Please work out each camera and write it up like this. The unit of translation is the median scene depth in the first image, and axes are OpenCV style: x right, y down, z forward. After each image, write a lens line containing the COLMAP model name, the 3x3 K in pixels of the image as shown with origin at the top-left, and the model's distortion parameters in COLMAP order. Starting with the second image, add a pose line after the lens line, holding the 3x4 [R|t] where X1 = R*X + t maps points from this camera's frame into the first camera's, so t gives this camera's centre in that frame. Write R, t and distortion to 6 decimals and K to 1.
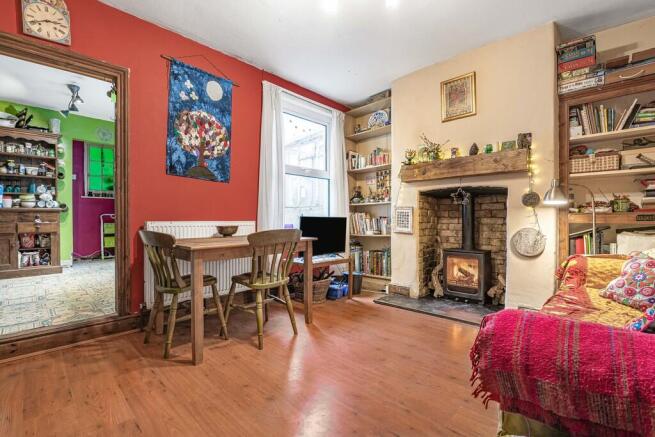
lens RADIAL K [[297.6, 0, 324.2], [0, 297.6, 223.5], [0, 0, 1]] dist [-0.012978, 0.000984]
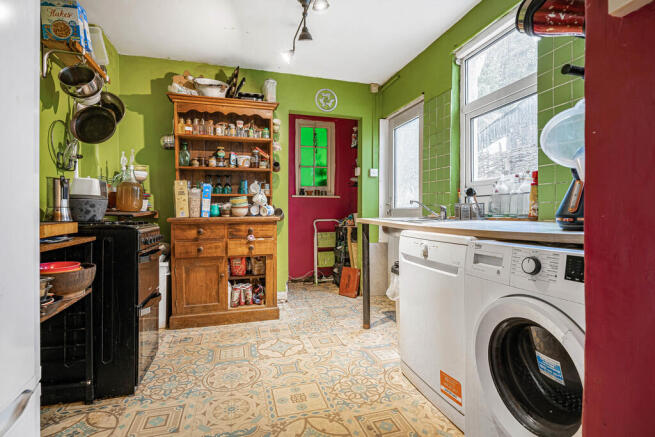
lens RADIAL K [[333.2, 0, 329.1], [0, 333.2, 215.6], [0, 0, 1]] dist [0.001450, -0.000229]
pose [[0.871595, 0.002525, -0.490221, -0.449420], [-0.005300, 0.999977, -0.004273, -0.051734], [0.490199, 0.006322, 0.871588, 0.431566]]
